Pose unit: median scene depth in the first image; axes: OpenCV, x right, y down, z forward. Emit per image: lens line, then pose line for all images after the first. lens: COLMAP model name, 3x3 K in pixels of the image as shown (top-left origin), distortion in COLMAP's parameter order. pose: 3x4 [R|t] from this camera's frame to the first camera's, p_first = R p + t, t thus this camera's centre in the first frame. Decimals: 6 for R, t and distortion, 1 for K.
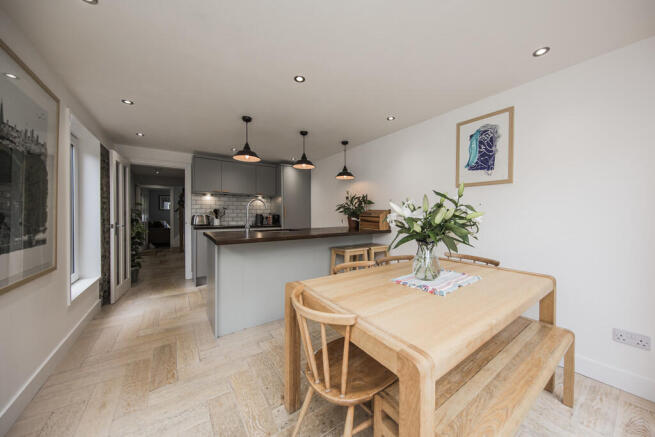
lens RADIAL K [[222.7, 0, 330.7], [0, 222.7, 216.0], [0, 0, 1]] dist [0.000618, 0.000036]
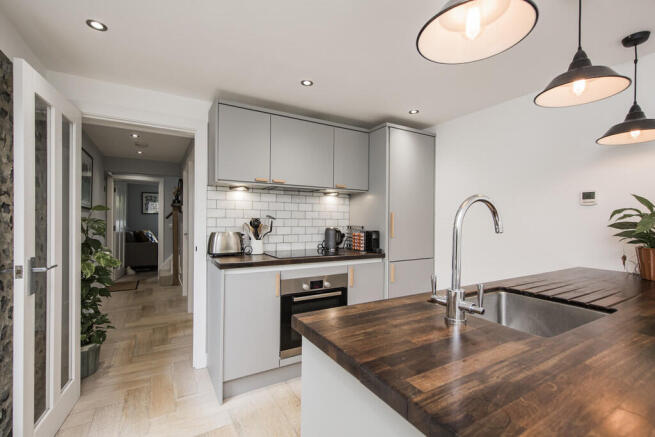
lens RADIAL K [[280.6, 0, 323.5], [0, 280.6, 219.9], [0, 0, 1]] dist [0.008854, -0.000524]
pose [[0.996480, 0.010270, -0.083203, -0.301578], [-0.010318, 0.999947, -0.000147, -0.028663], [0.083197, 0.001005, 0.996533, 0.391184]]
